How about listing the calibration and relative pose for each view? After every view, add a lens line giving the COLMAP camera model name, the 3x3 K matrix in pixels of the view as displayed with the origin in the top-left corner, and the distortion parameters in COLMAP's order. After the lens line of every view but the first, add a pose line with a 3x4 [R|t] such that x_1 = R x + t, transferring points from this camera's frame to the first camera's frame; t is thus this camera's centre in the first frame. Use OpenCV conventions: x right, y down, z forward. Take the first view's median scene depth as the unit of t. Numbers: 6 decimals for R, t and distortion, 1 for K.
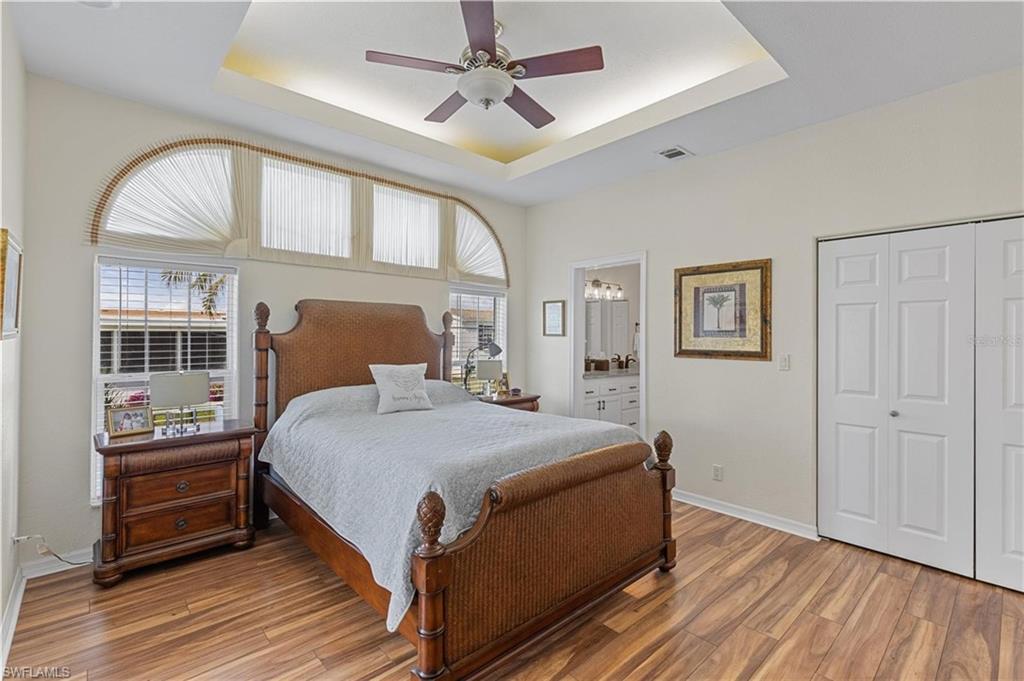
lens RADIAL K [[463.5, 0, 513.6], [0, 463.5, 334.2], [0, 0, 1]] dist [0.009802, -0.001842]
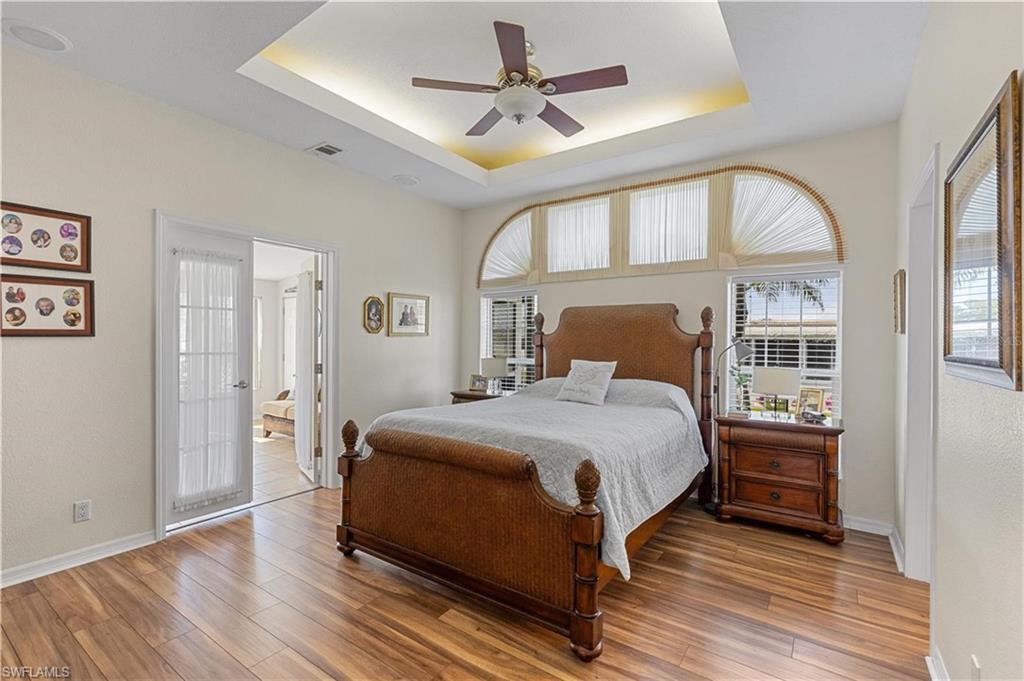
lens RADIAL K [[463.5, 0, 511.9], [0, 463.5, 345.9], [0, 0, 1]] dist [0.009802, -0.001842]
pose [[0.210678, 0.004308, -0.977546, 0.777479], [-0.002244, 0.999990, 0.003923, 0.025993], [0.977553, 0.001367, 0.210686, 0.584612]]
